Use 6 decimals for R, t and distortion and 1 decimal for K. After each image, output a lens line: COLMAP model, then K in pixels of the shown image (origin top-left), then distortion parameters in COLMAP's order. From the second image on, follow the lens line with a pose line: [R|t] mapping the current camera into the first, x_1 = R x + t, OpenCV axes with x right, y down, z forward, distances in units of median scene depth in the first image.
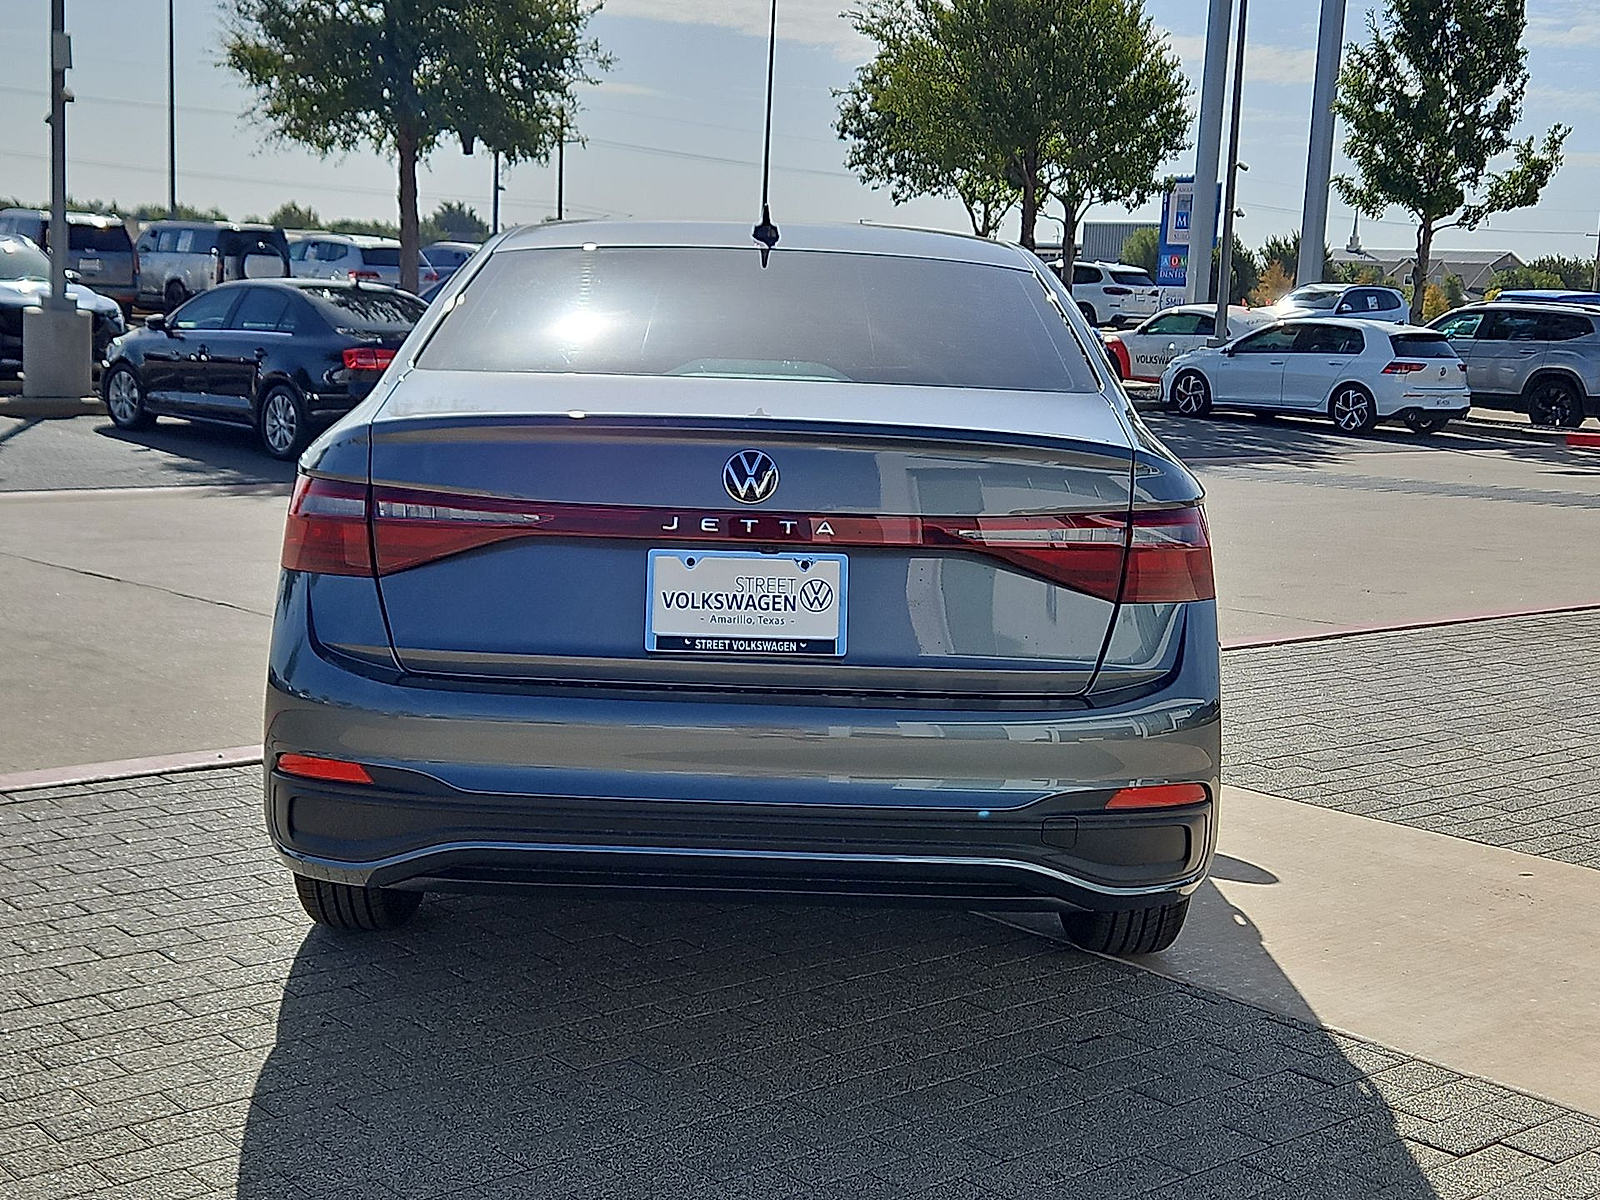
lens RADIAL K [[2142.0, 0, 800.0], [0, 2142.0, 600.0], [0, 0, 1]] dist [0.095318, 0.009667]
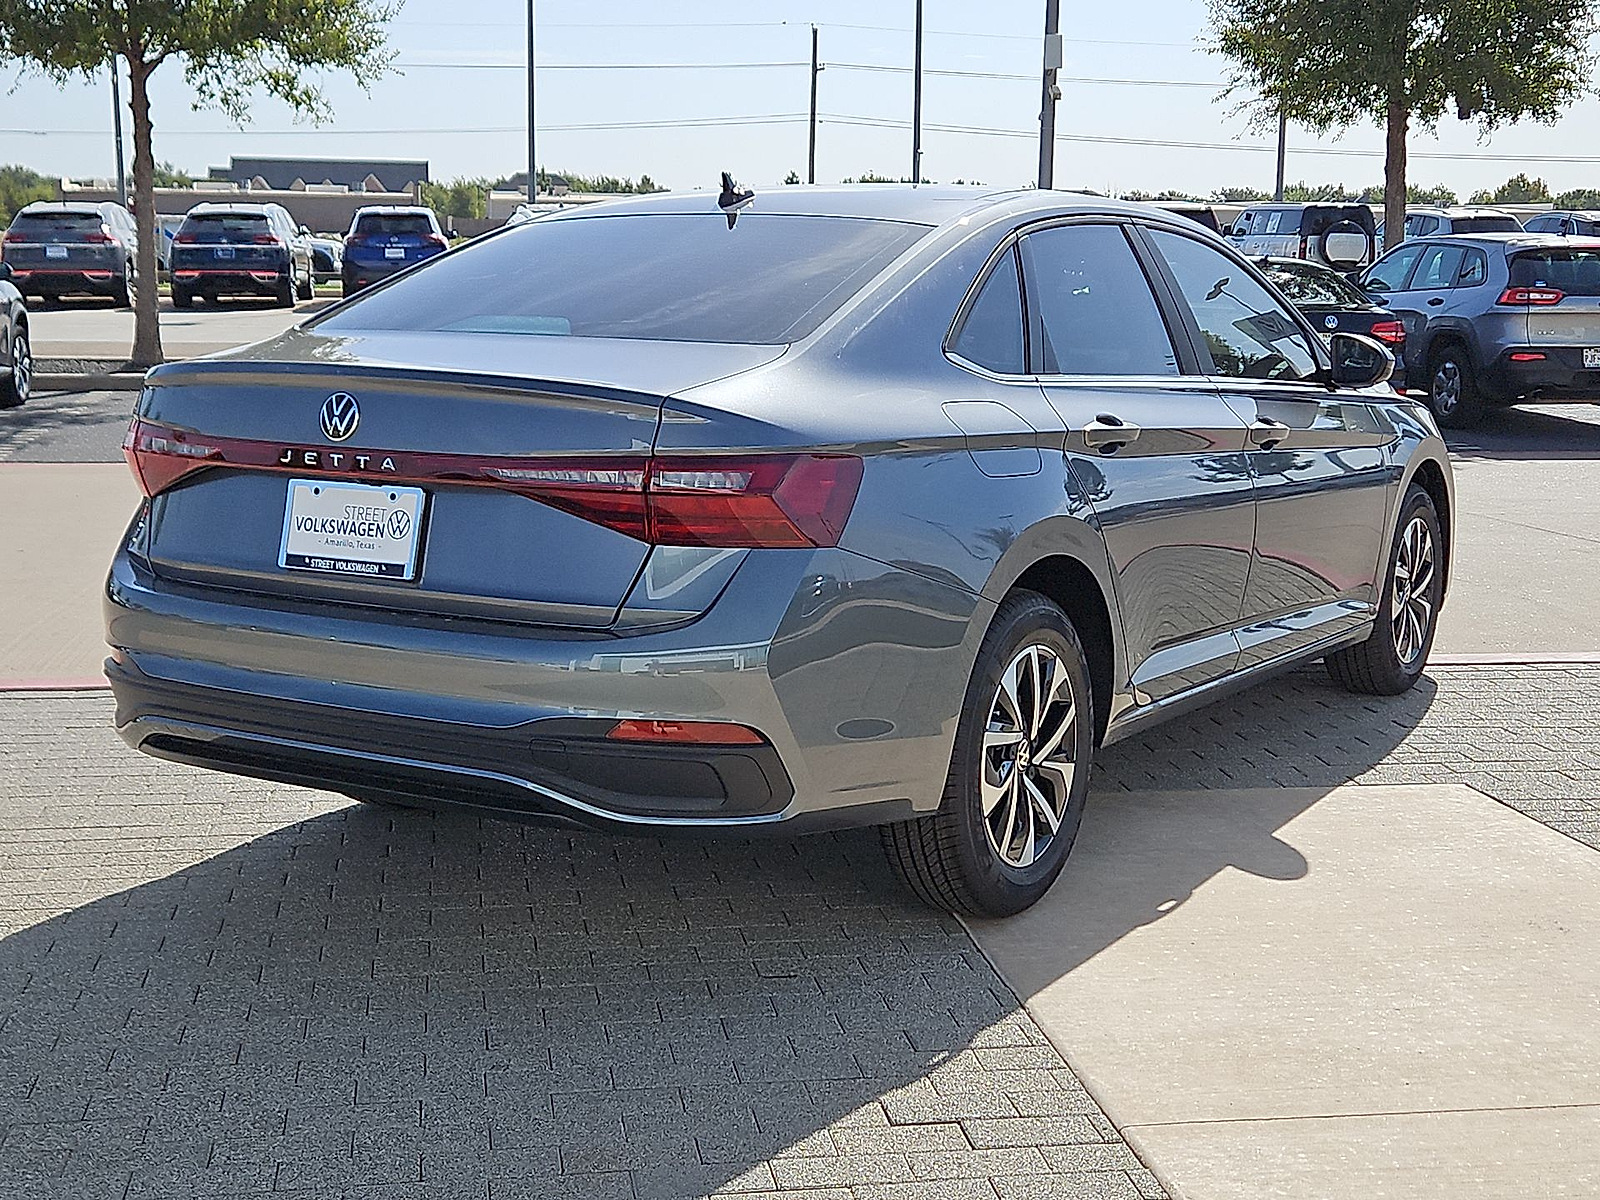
lens RADIAL K [[2114.7, 0, 830.2], [0, 2114.7, 602.4], [0, 0, 1]] dist [0.065903, -0.005009]
pose [[0.848588, 0.055325, -0.526154, 0.126358], [-0.048394, 0.998465, 0.026940, -0.000351], [0.526837, 0.002602, 0.849962, 0.028787]]
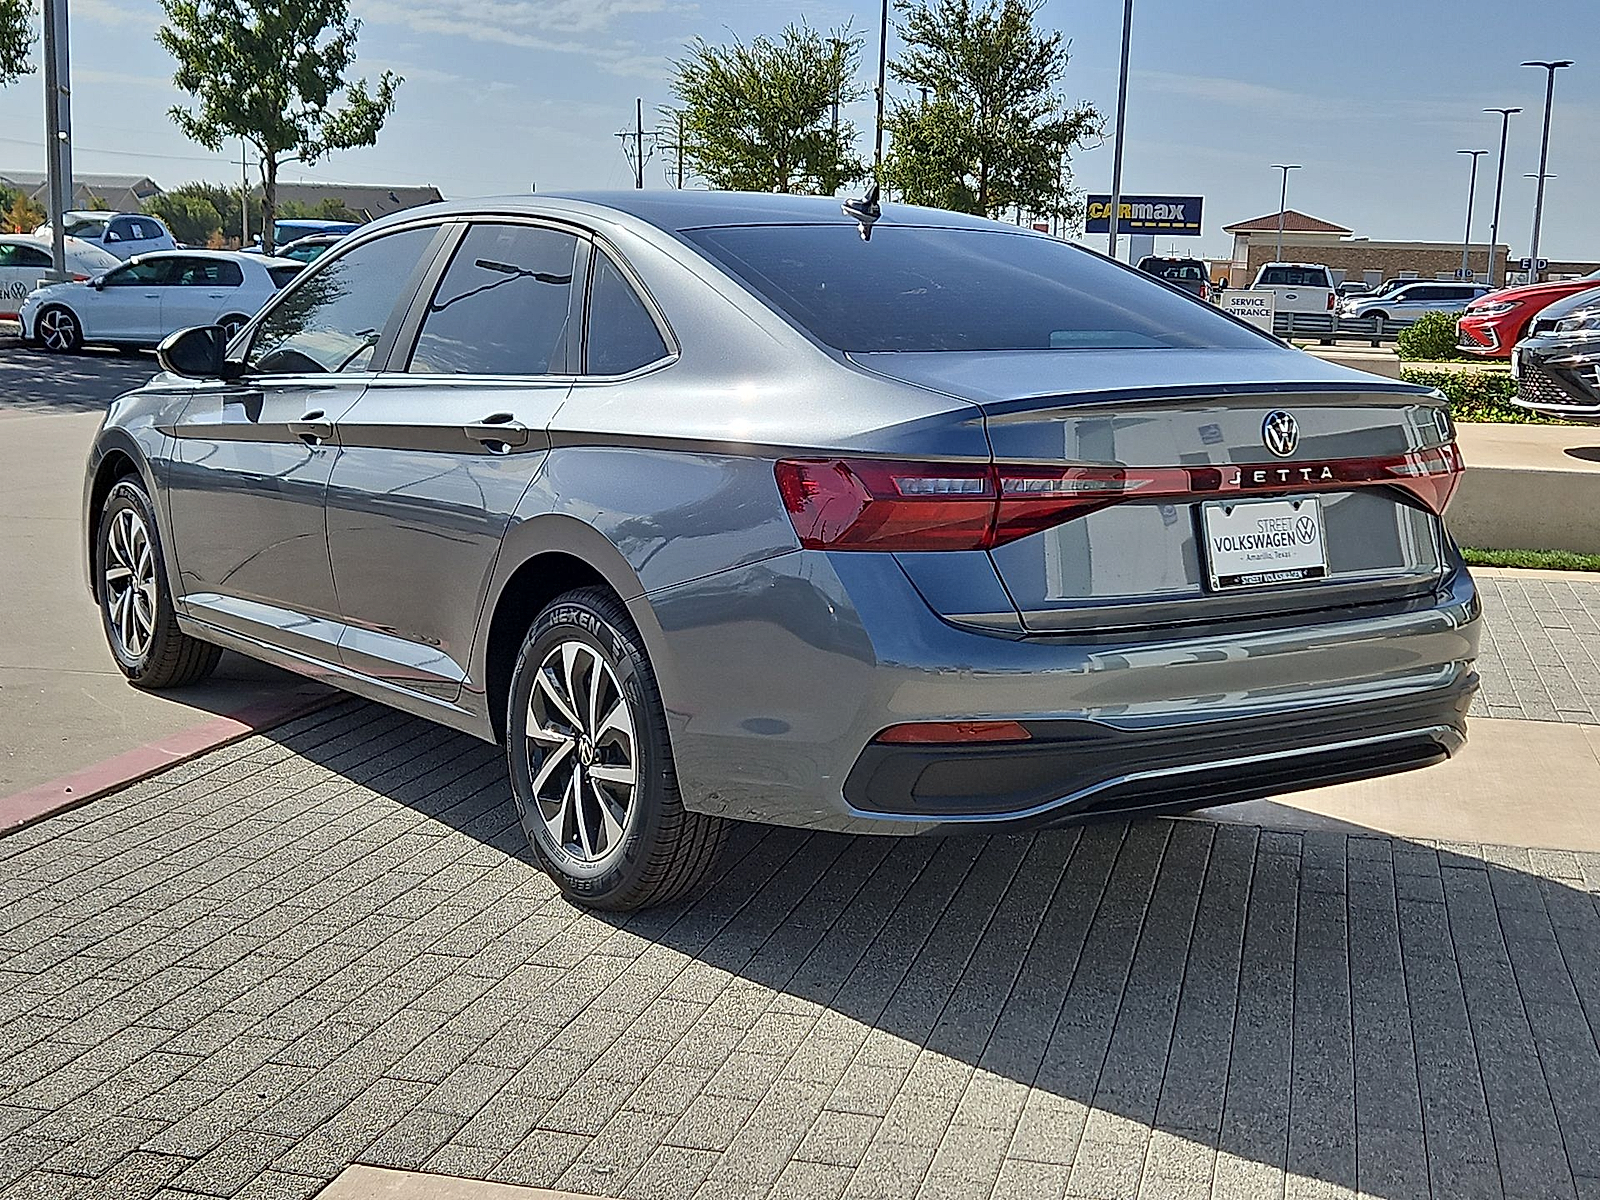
lens RADIAL K [[2114.7, 0, 830.2], [0, 2114.7, 602.4], [0, 0, 1]] dist [0.065903, -0.005009]
pose [[0.826127, -0.105558, 0.553508, -0.140291], [0.085086, 0.994402, 0.062646, -0.009444], [-0.557023, -0.004658, 0.830484, 0.026796]]
